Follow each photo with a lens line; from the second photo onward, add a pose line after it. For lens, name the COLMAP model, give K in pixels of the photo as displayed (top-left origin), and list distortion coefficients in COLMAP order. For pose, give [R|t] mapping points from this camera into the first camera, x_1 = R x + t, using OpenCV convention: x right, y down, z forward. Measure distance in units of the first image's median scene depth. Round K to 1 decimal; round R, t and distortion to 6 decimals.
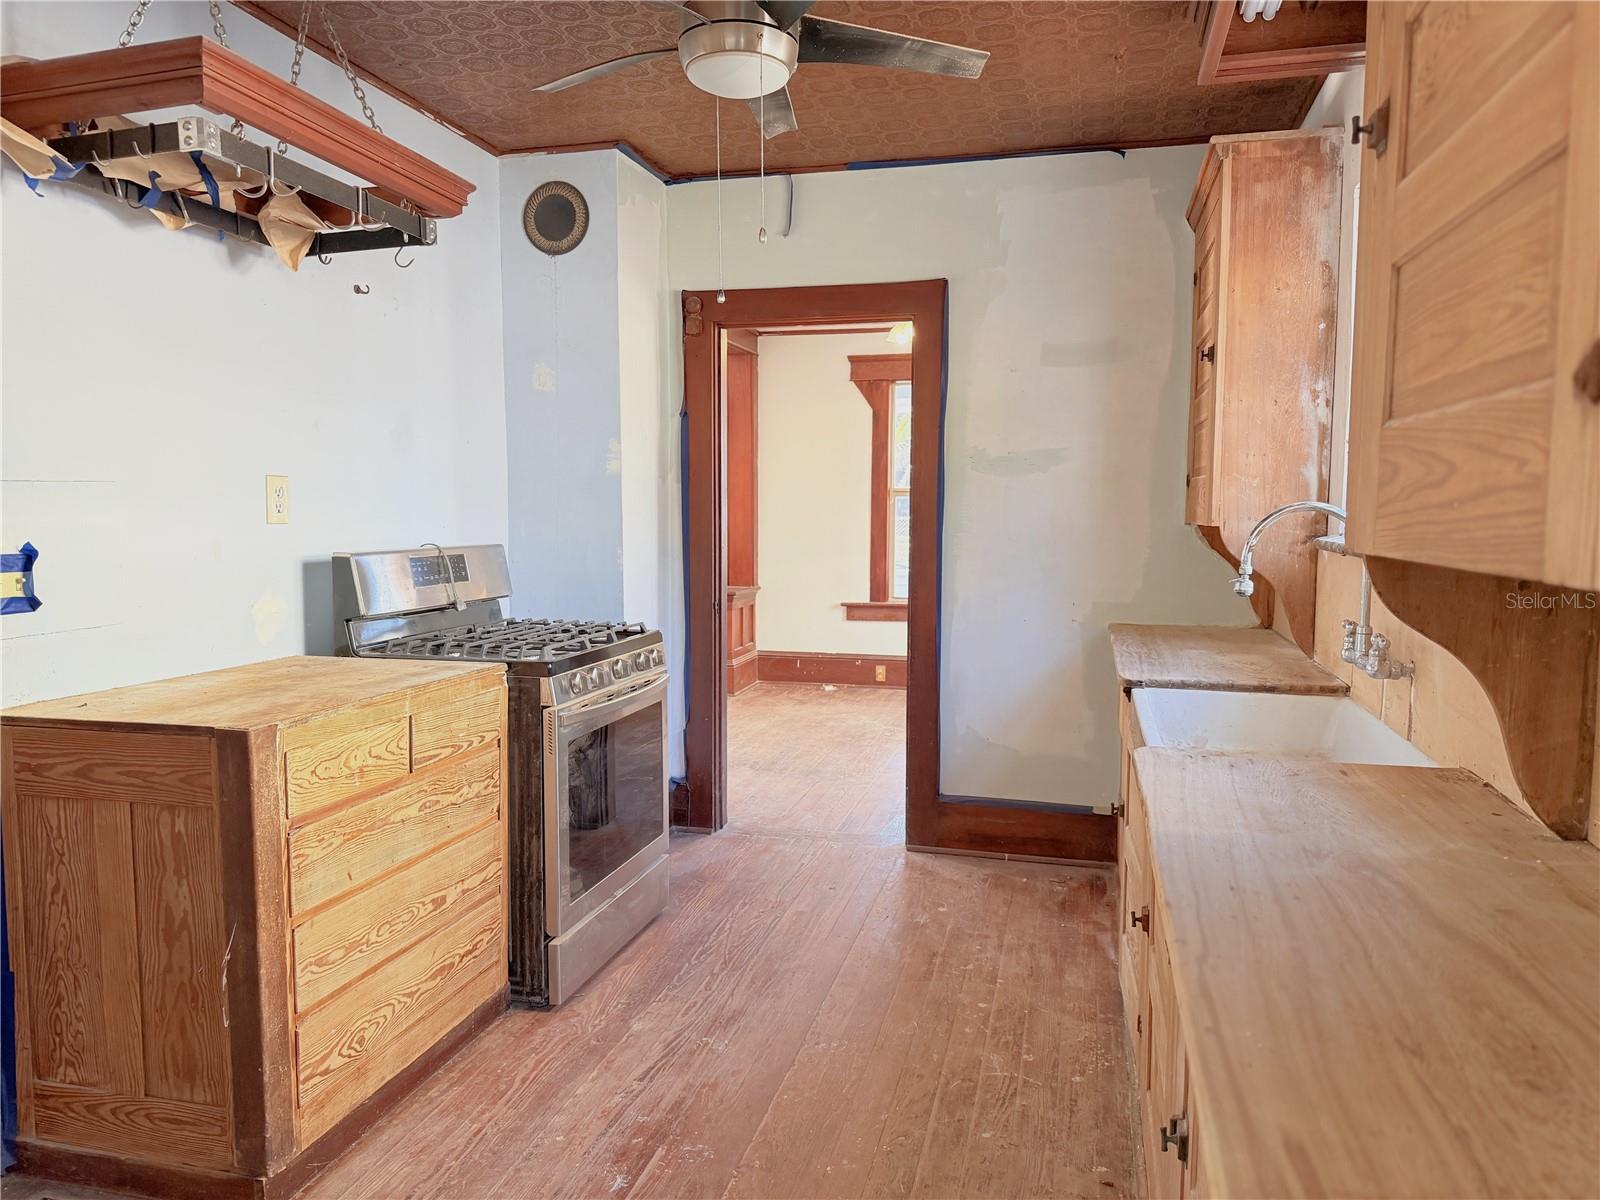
lens RADIAL K [[1123.4, 0, 788.7], [0, 1123.4, 593.7], [0, 0, 1]] dist [0.036276, -0.026341]
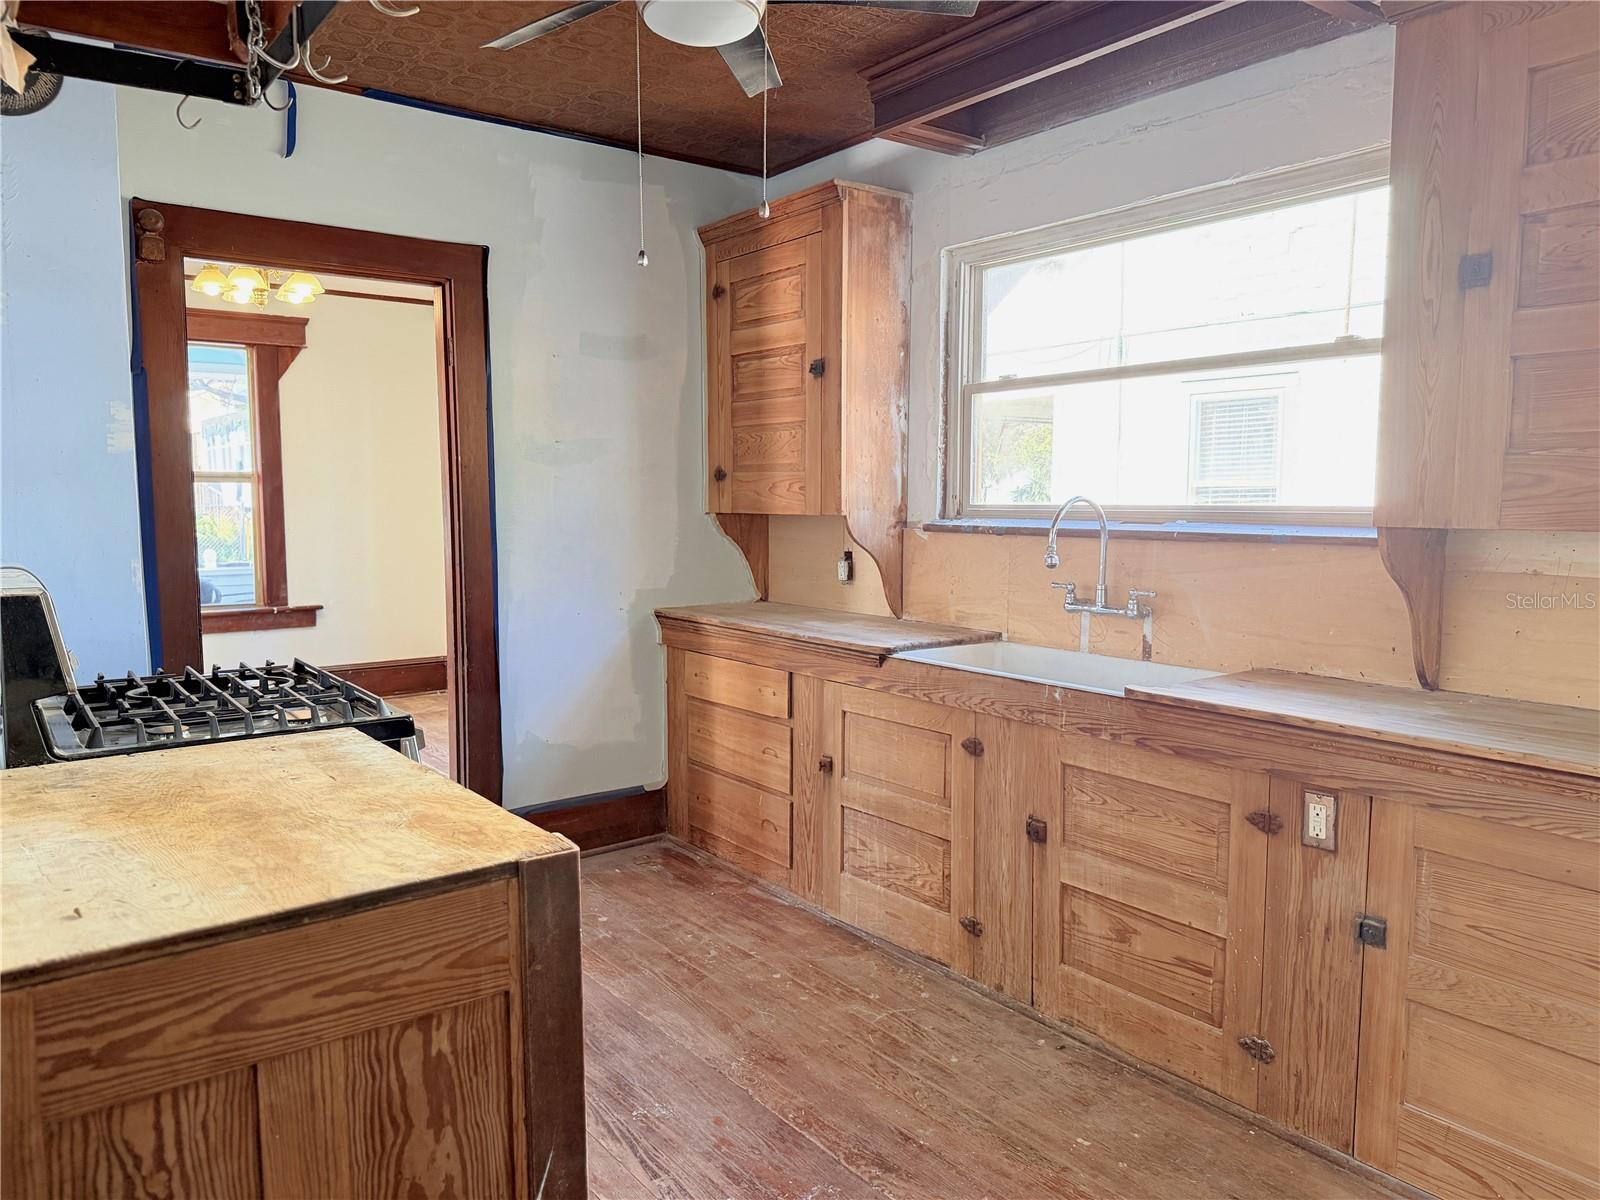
lens RADIAL K [[1123.4, 0, 789.0], [0, 1123.4, 609.1], [0, 0, 1]] dist [0.036276, -0.026341]
pose [[0.622340, -0.082814, 0.778354, -0.594427], [0.062589, 0.996468, 0.055977, -0.032514], [-0.780241, 0.013880, 0.625325, 0.323715]]
